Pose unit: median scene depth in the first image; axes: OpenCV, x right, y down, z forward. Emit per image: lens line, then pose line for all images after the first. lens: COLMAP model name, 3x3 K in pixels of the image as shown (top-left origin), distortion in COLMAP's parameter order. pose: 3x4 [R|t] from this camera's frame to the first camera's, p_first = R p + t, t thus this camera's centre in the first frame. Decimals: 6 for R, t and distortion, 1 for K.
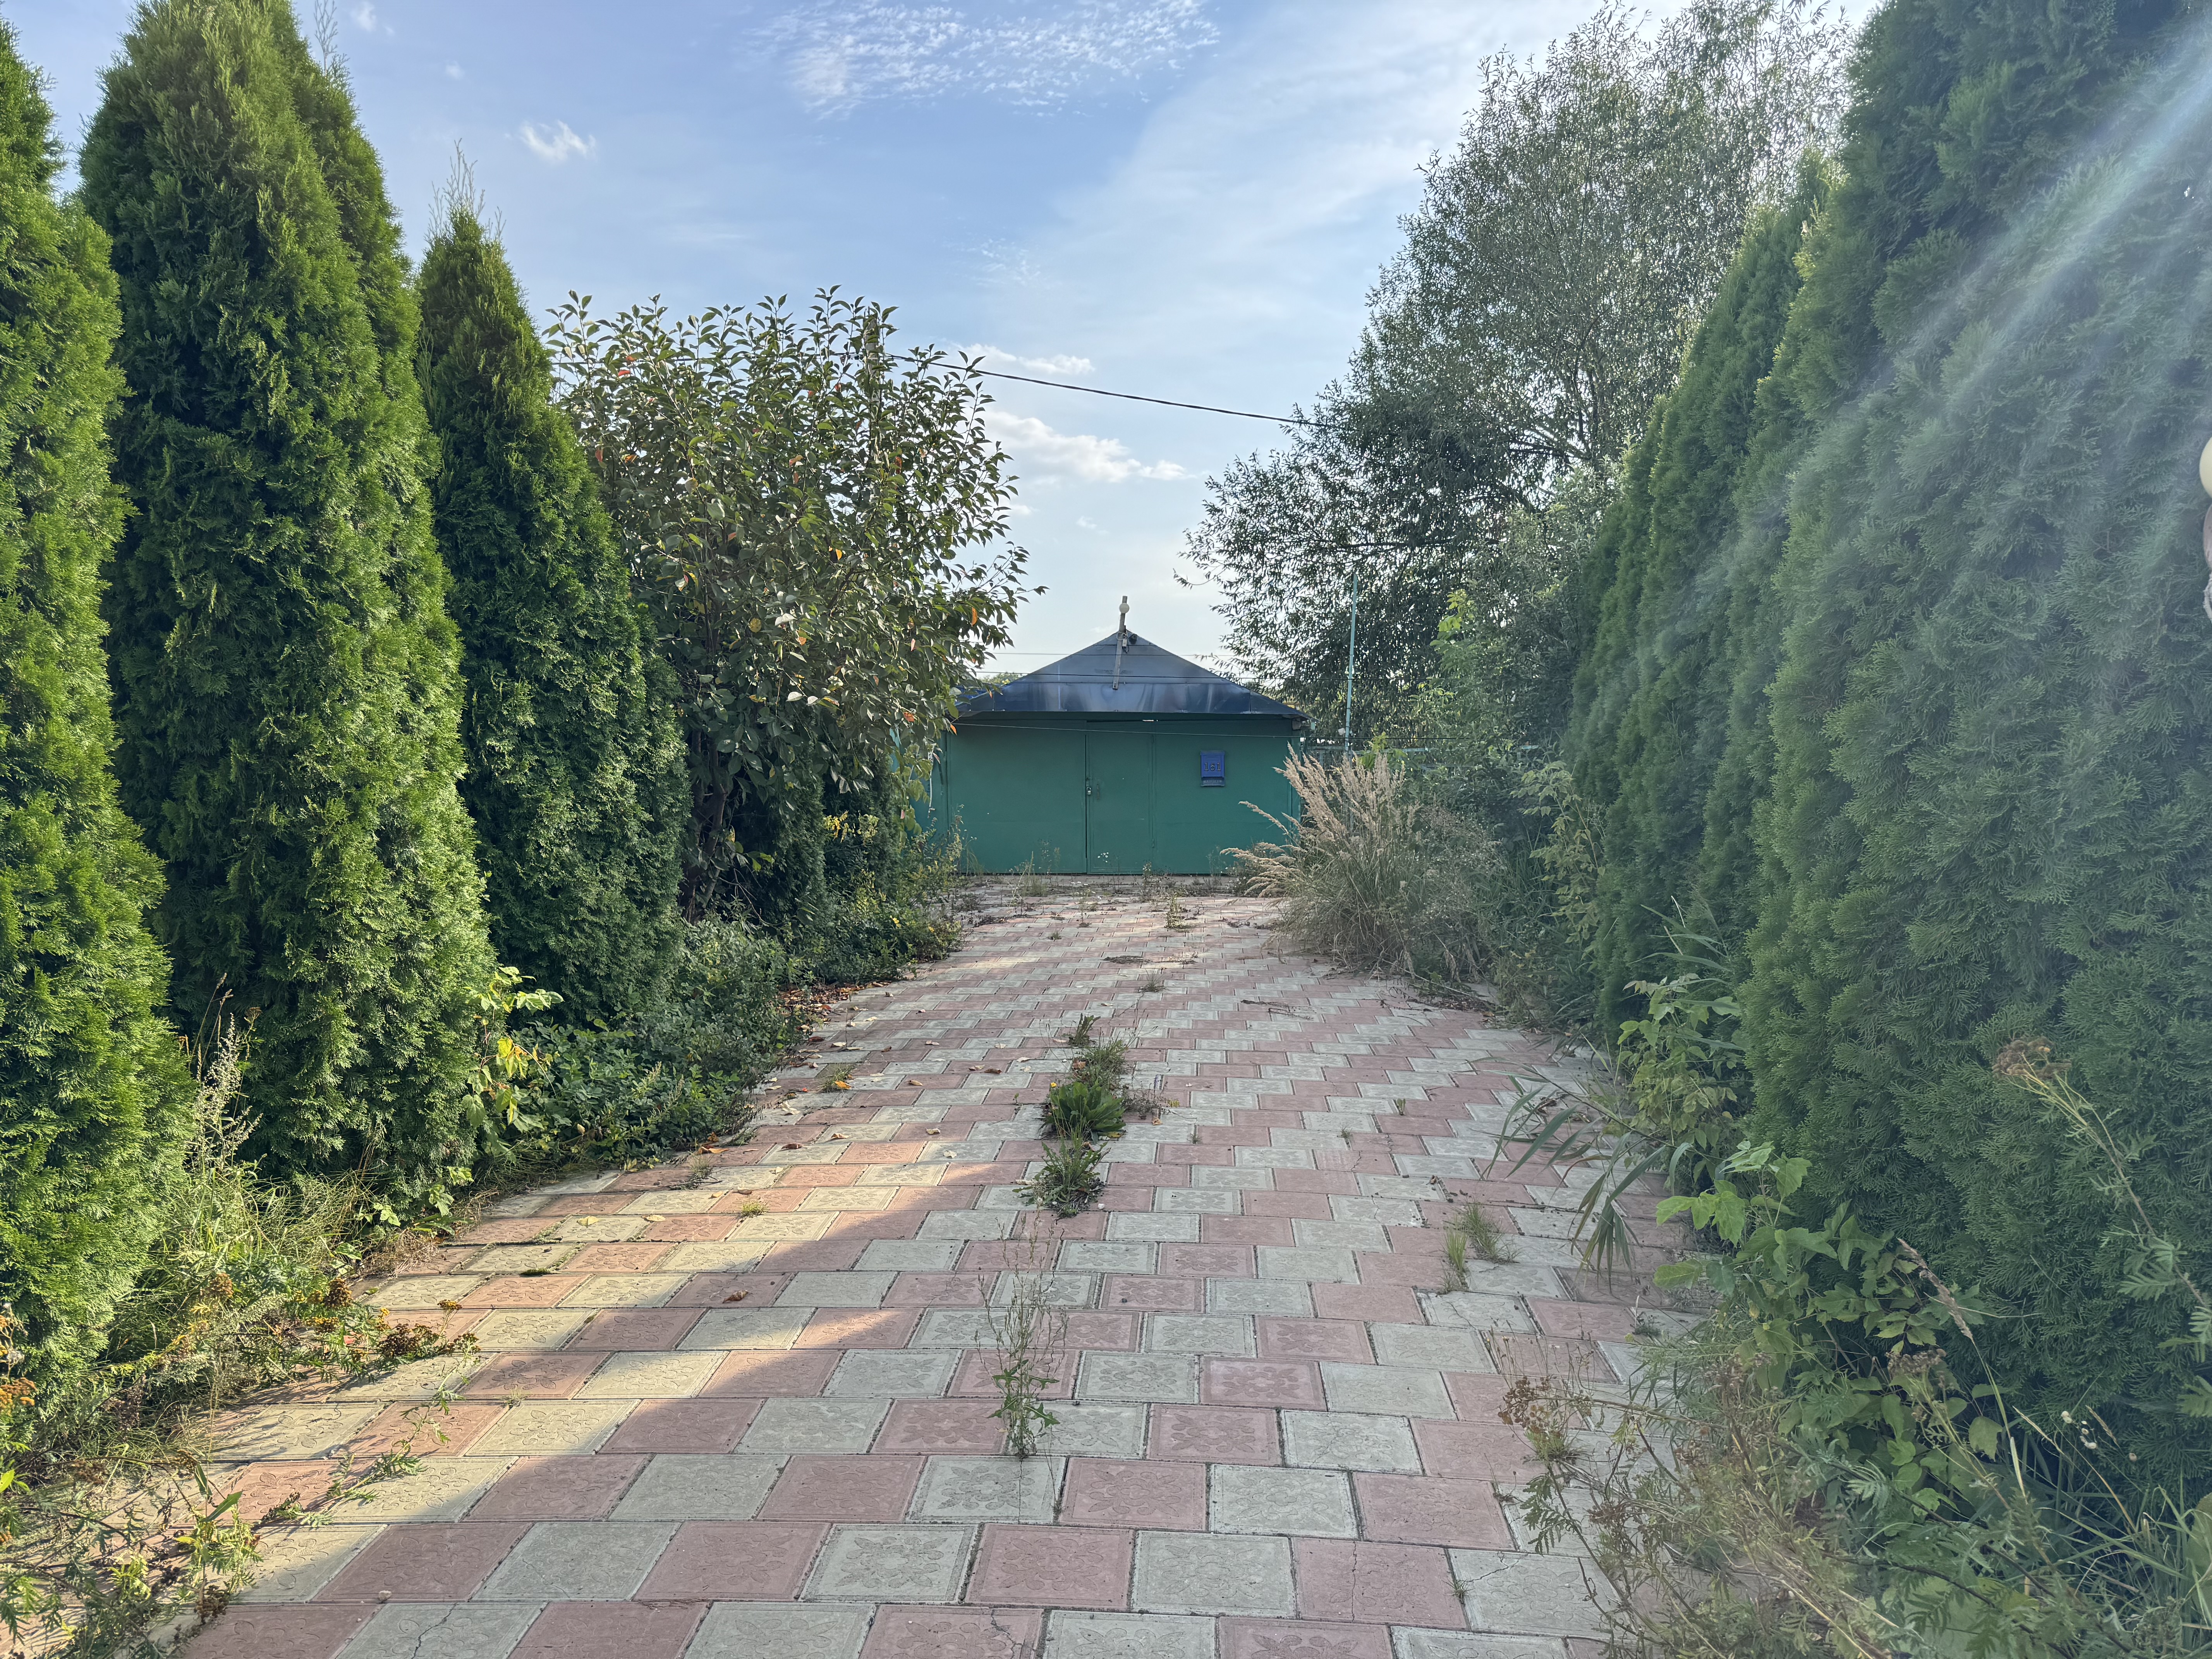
lens RADIAL K [[1557.9, 0, 1147.9], [0, 1557.9, 874.7], [0, 0, 1]] dist [0.036805, -0.047178]
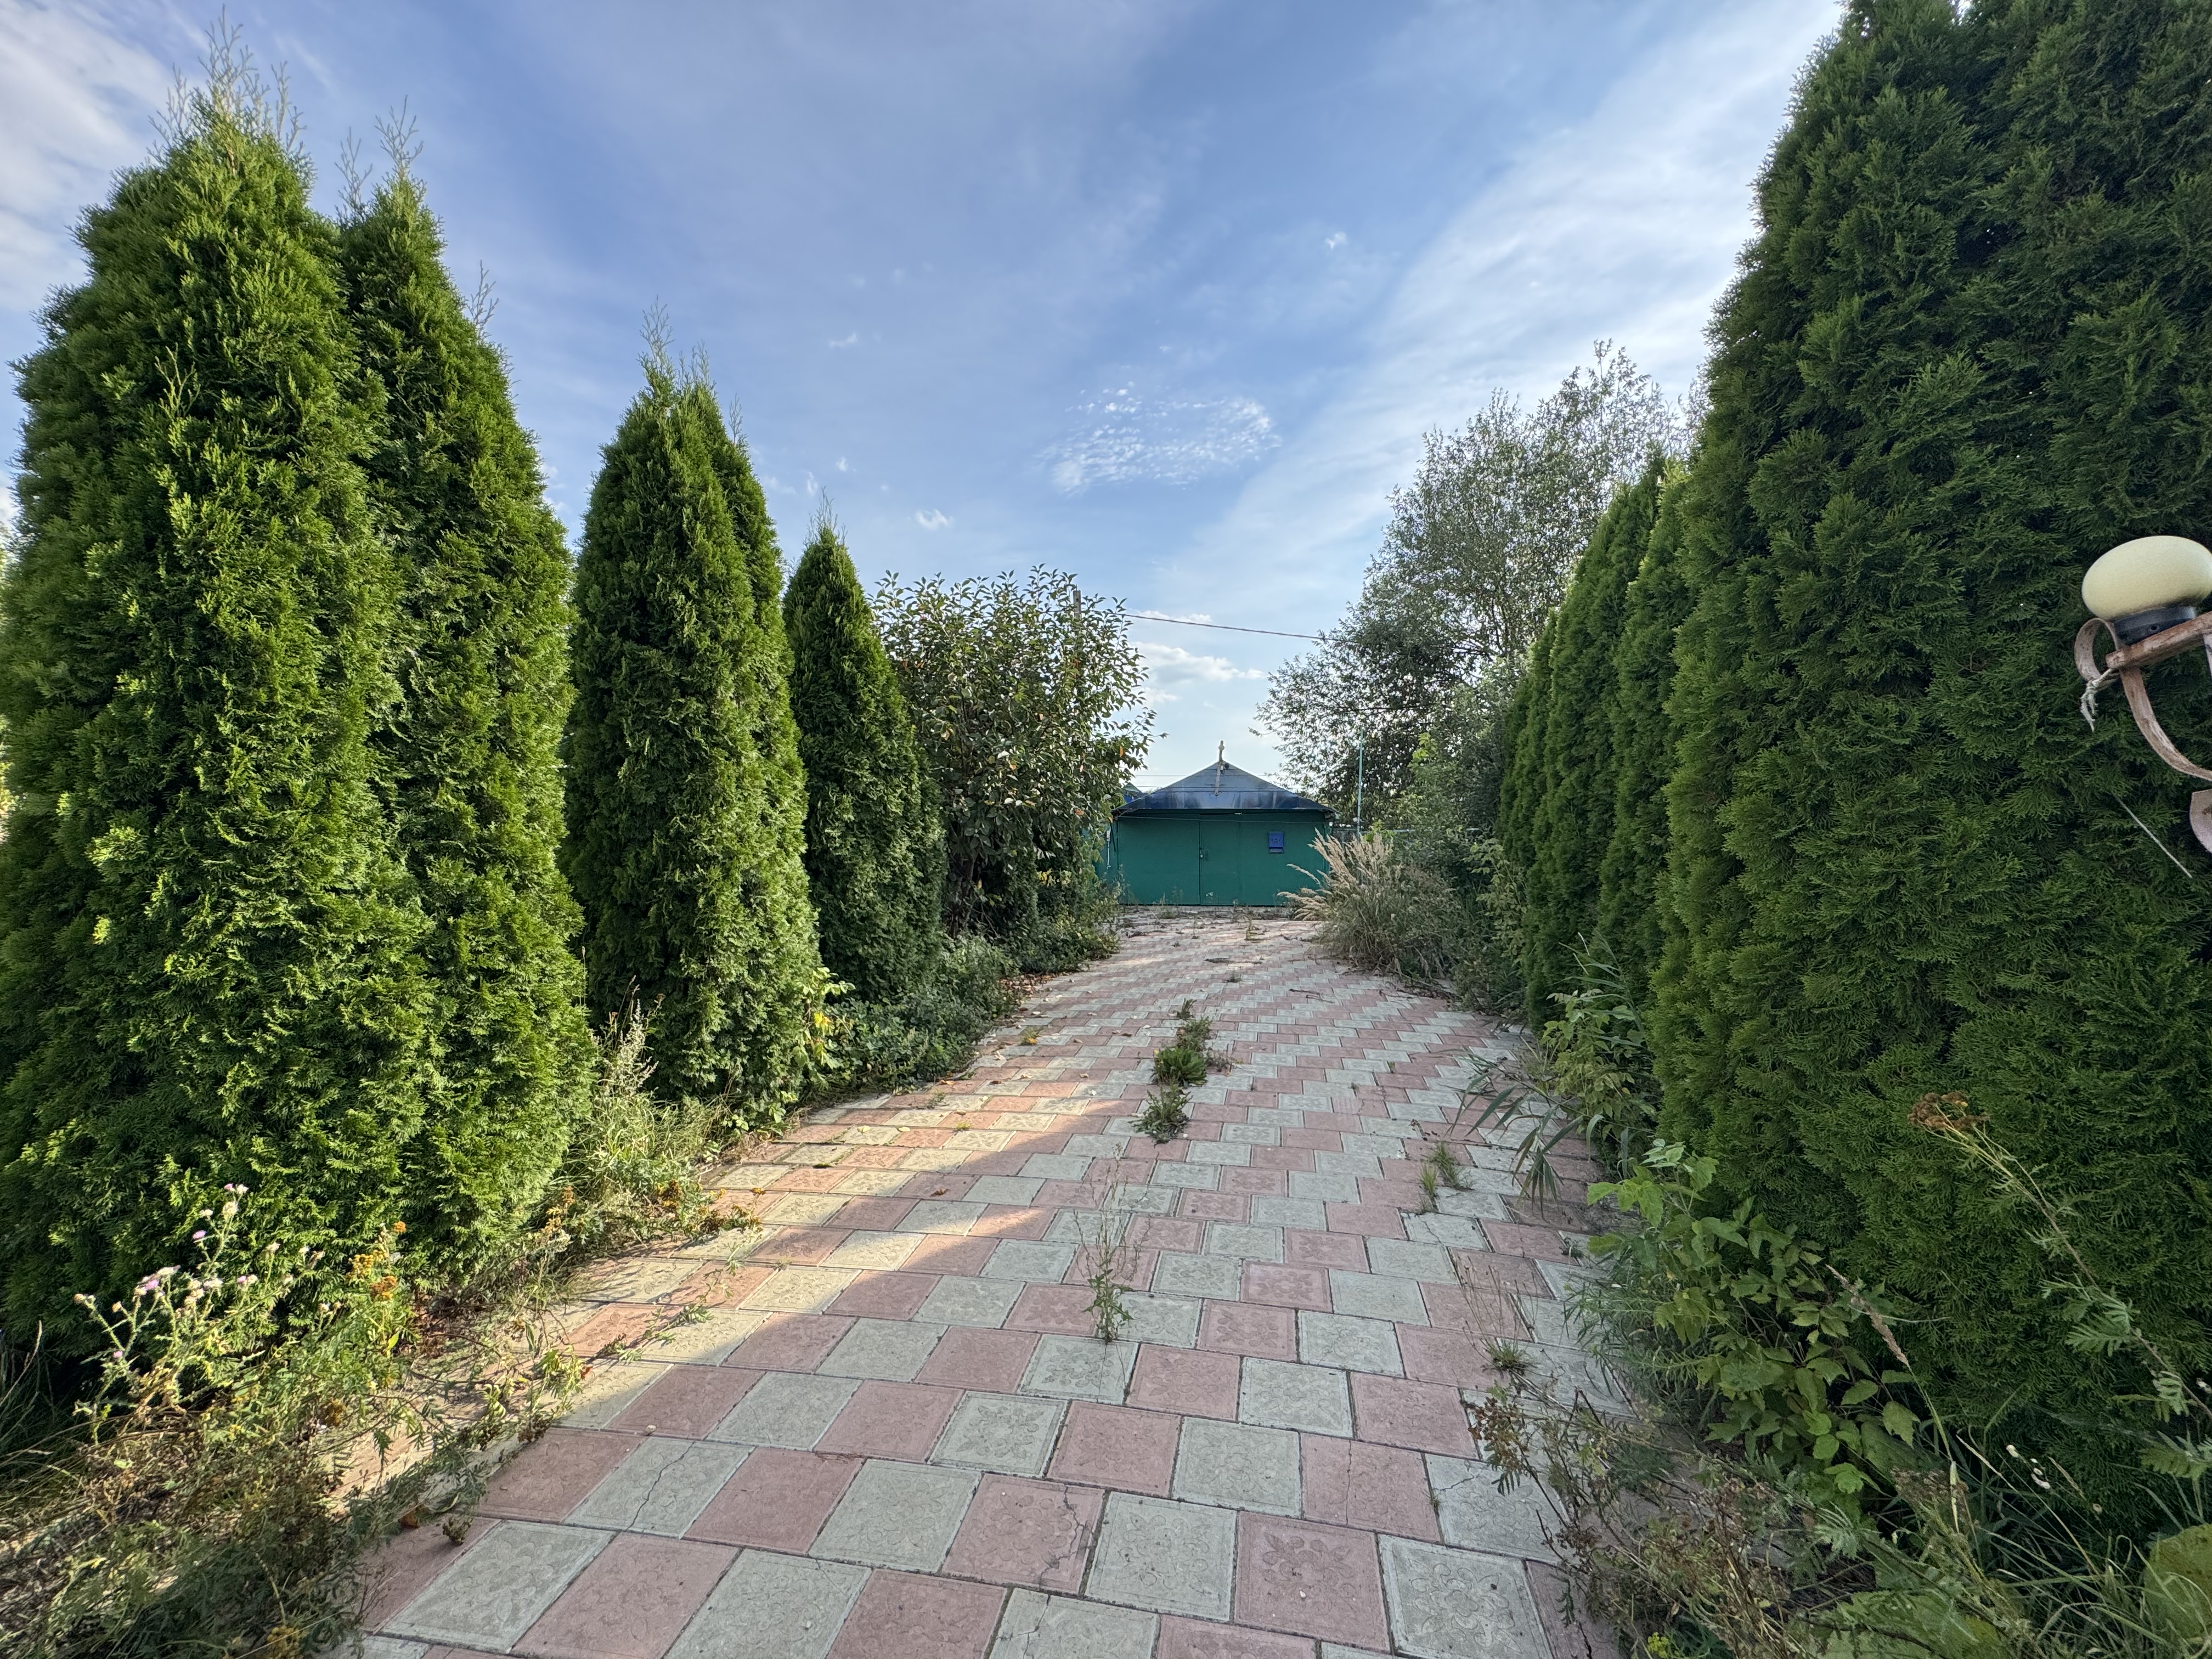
lens RADIAL K [[882.2, 0, 1120.0], [0, 882.2, 836.4], [0, 0, 1]] dist [-0.002642, 0.000635]
pose [[0.990195, -0.003853, -0.139638, 0.031197], [-0.006497, 0.997267, -0.073590, -0.013989], [0.139540, 0.073775, 0.987464, 0.141884]]
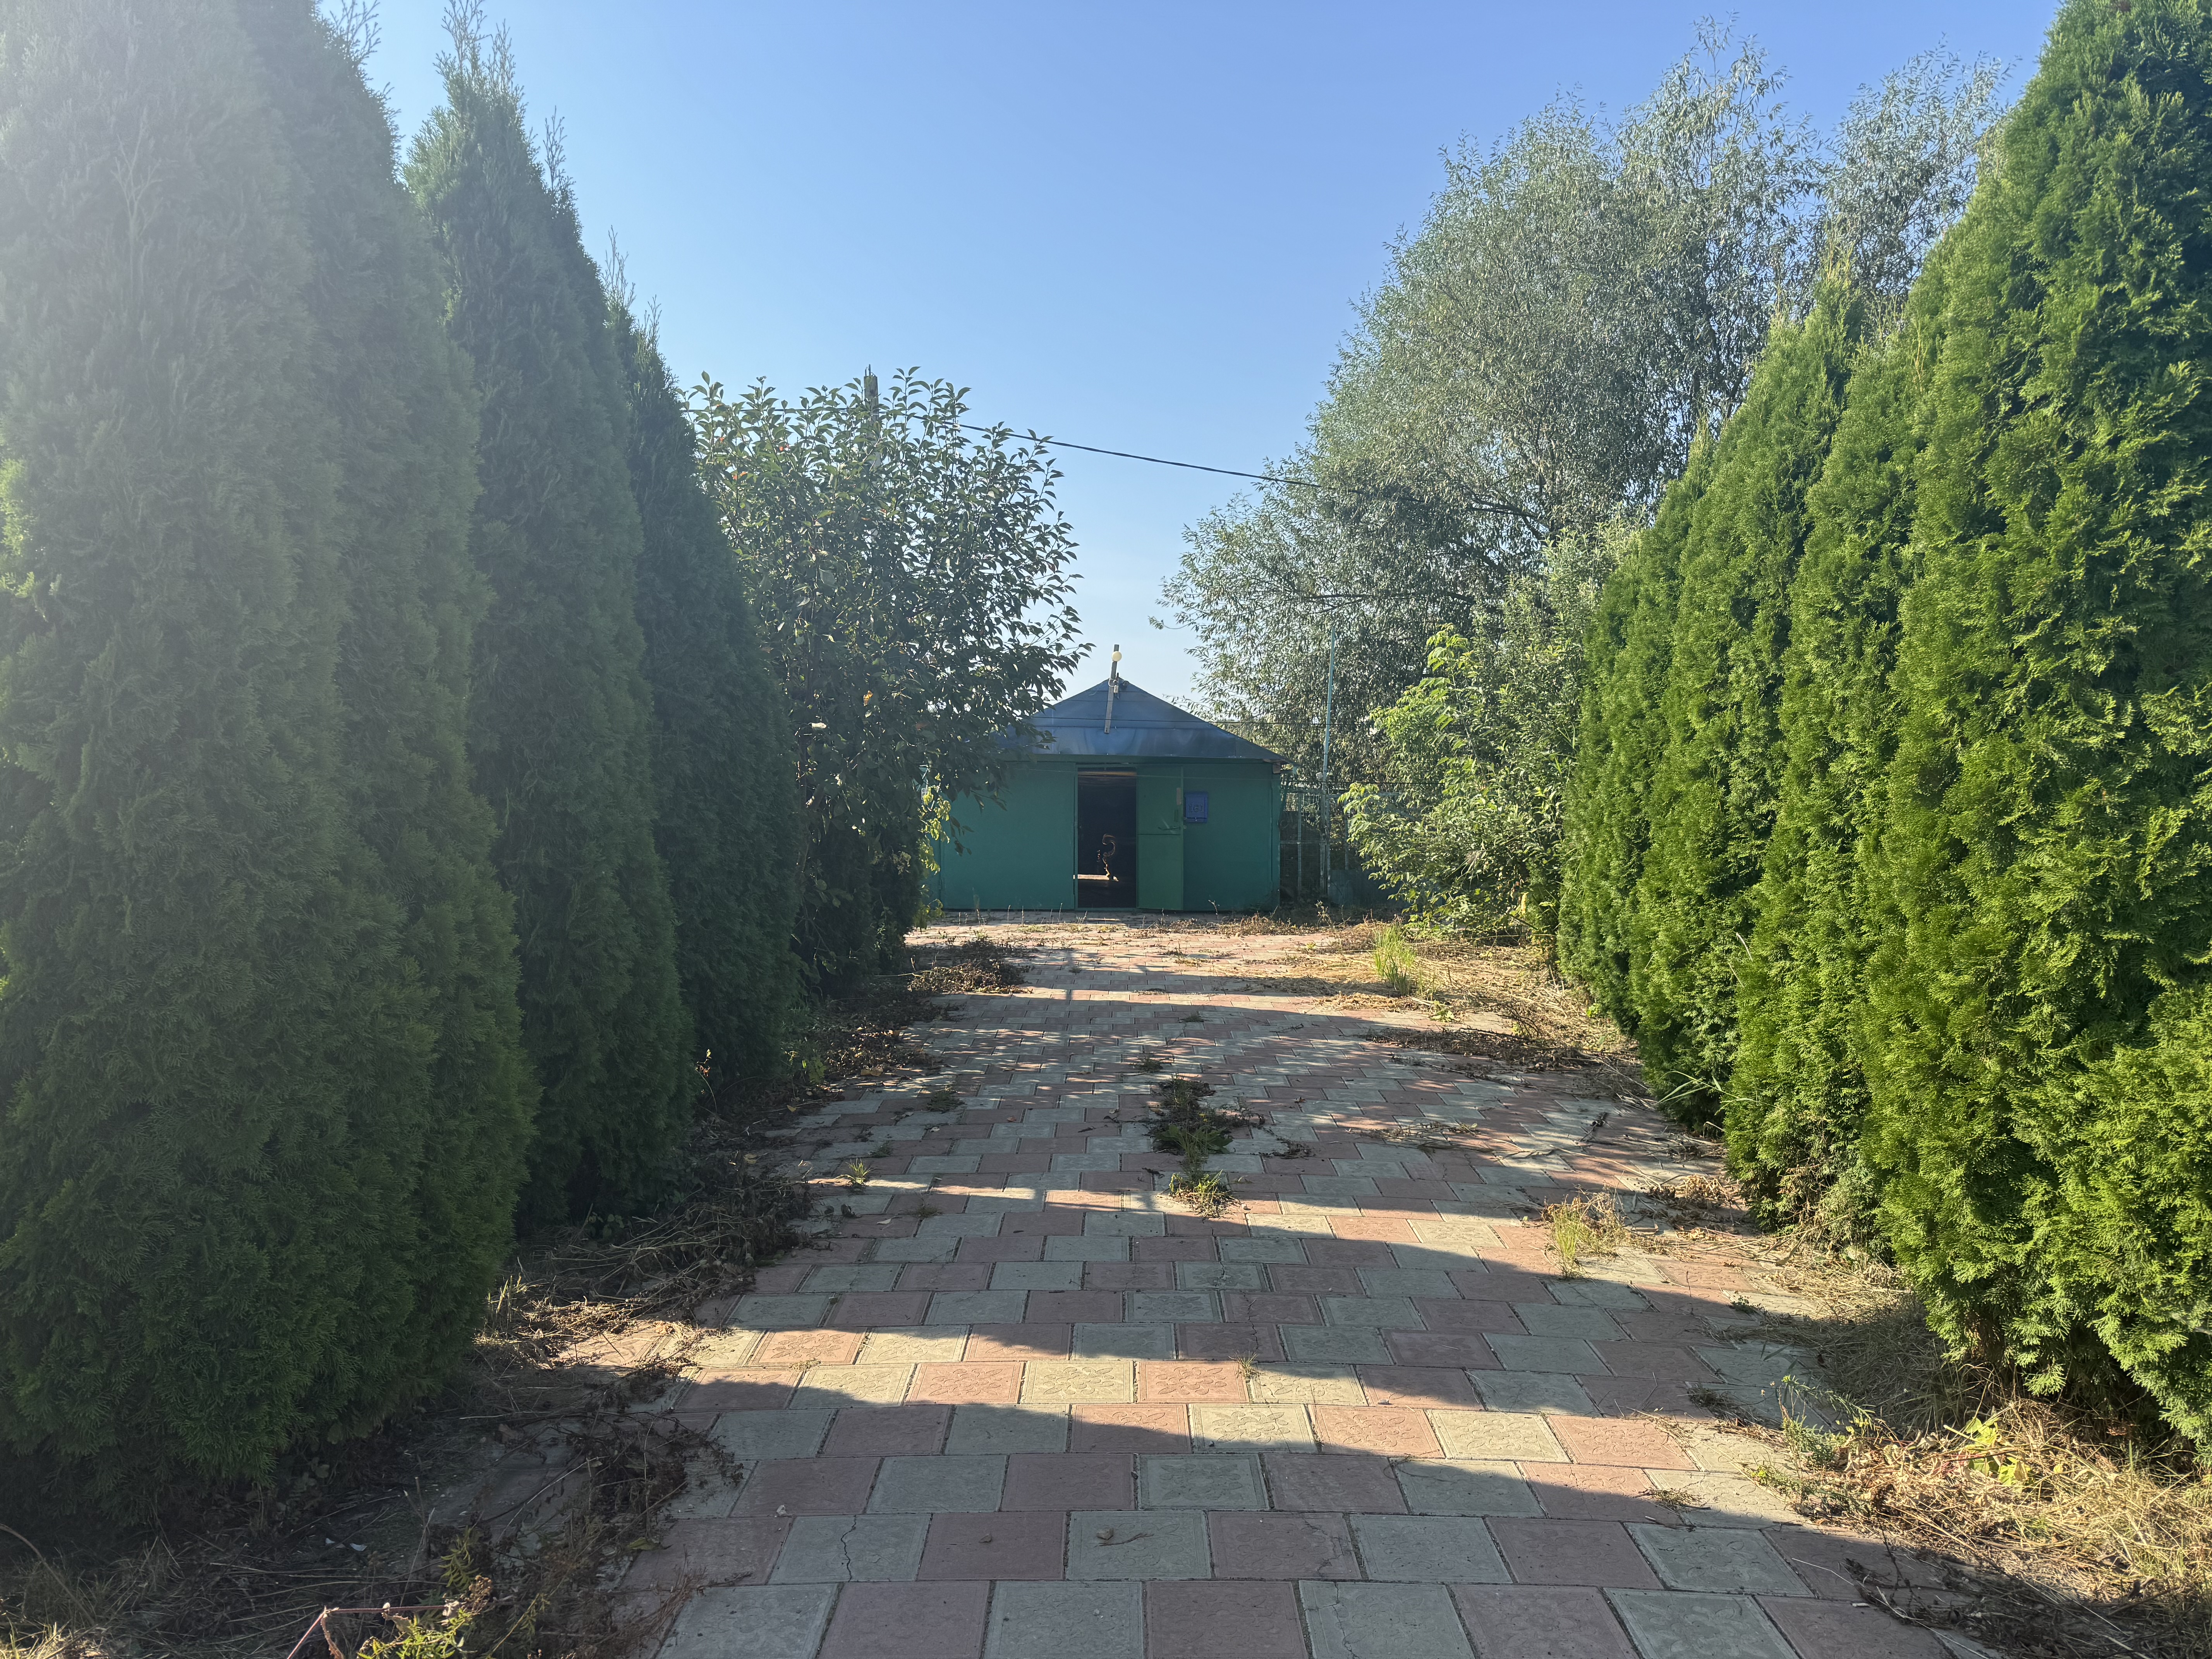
lens RADIAL K [[1557.9, 0, 1139.7], [0, 1557.9, 871.9], [0, 0, 1]] dist [0.036805, -0.047178]
pose [[0.998816, 0.006236, 0.048247, -0.174908], [-0.005007, 0.999661, -0.025558, -0.001153], [-0.048390, 0.025286, 0.998508, -0.140791]]
